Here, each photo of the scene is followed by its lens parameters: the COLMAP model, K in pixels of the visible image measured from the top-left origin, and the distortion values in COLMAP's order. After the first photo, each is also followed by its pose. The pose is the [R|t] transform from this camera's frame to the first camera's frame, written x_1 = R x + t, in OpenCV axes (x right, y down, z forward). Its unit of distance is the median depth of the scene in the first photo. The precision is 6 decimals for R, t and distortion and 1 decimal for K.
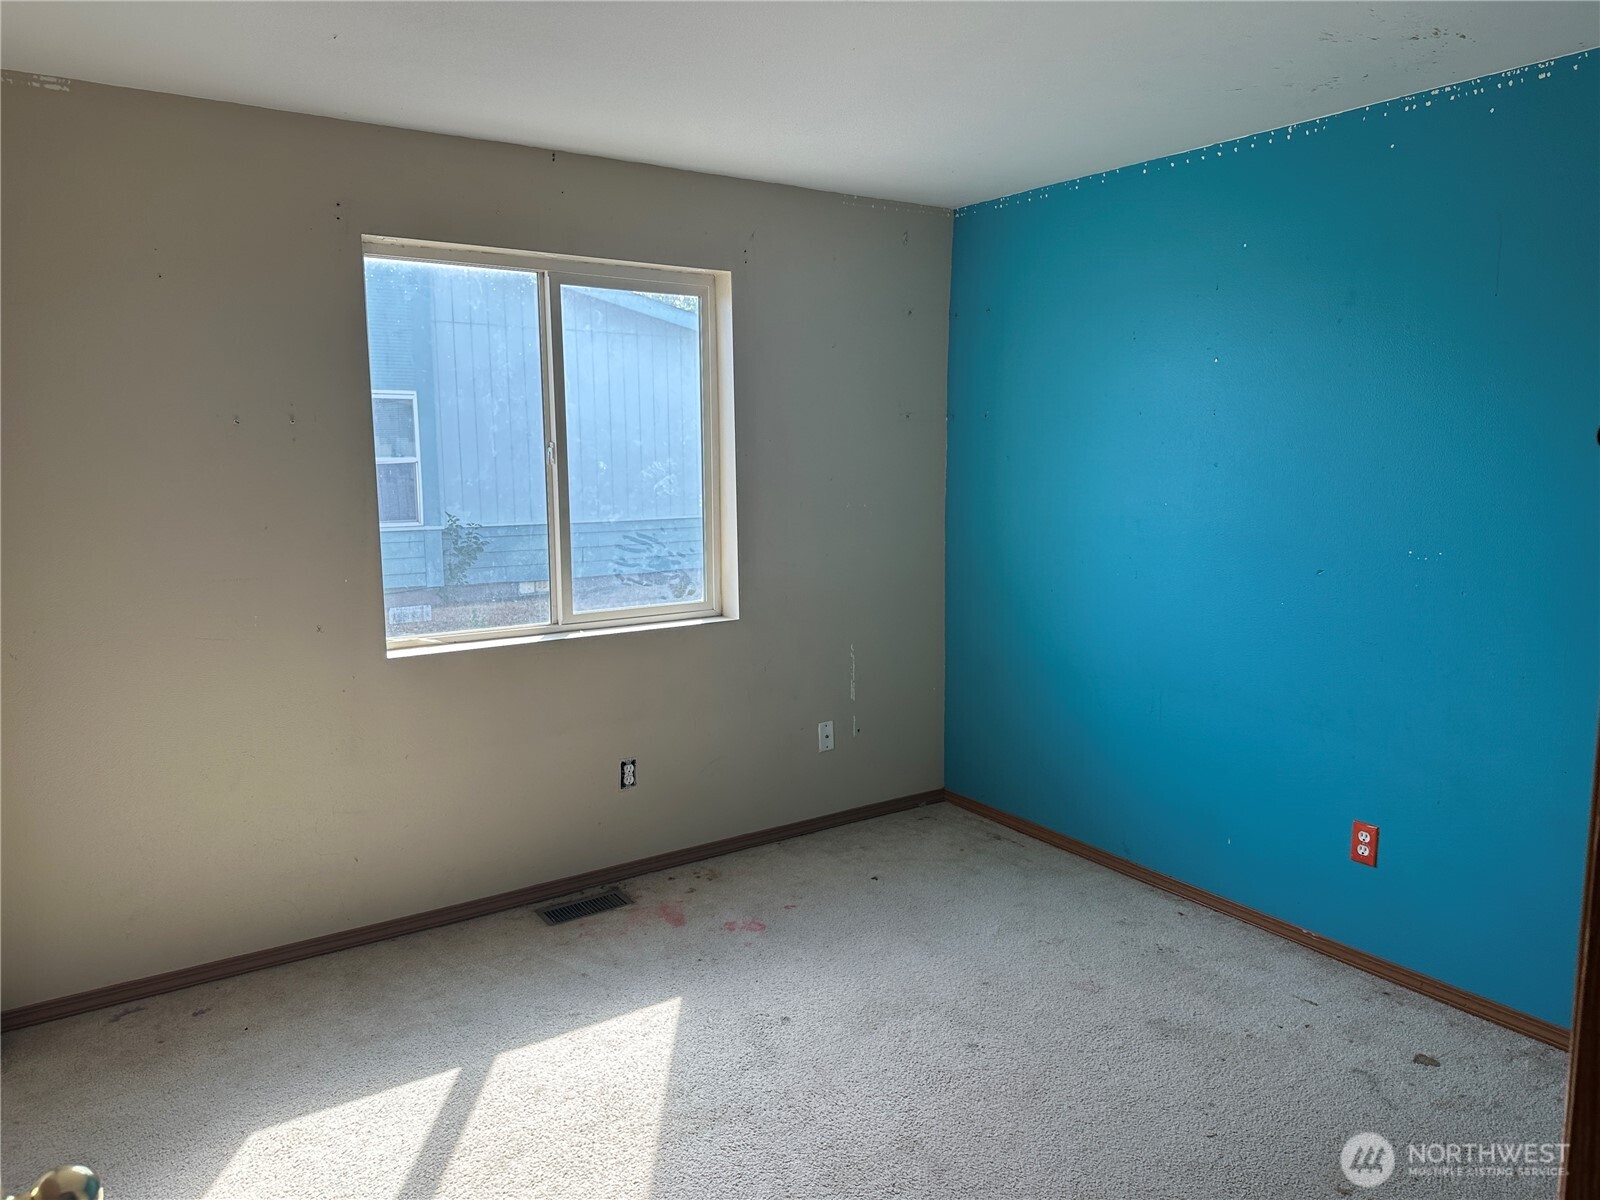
lens RADIAL K [[1105.9, 0, 840.8], [0, 1105.9, 603.0], [0, 0, 1]] dist [0.036955, -0.062516]
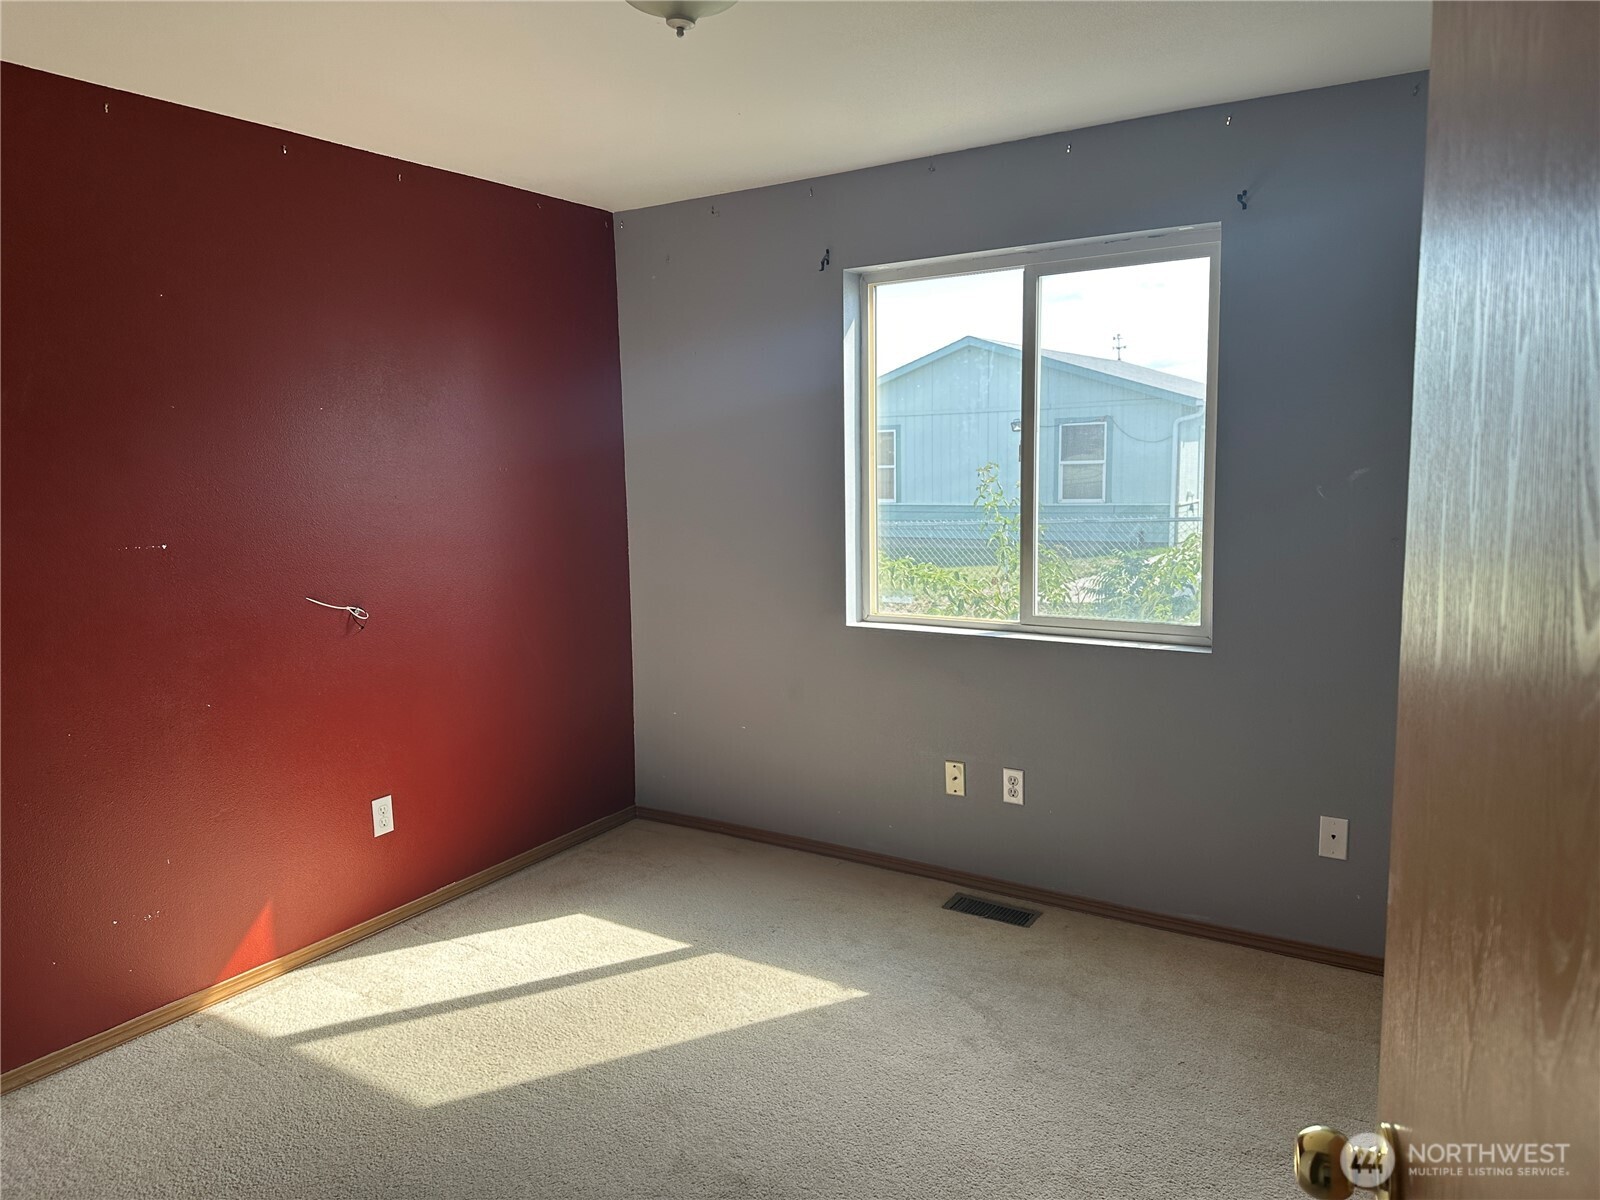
lens RADIAL K [[1105.9, 0, 840.8], [0, 1105.9, 603.0], [0, 0, 1]] dist [0.036955, -0.062516]
pose [[0.358077, 0.116590, -0.926384, 0.628489], [-0.114384, 0.990177, 0.080406, -0.062512], [0.926659, 0.077172, 0.367895, 0.510111]]
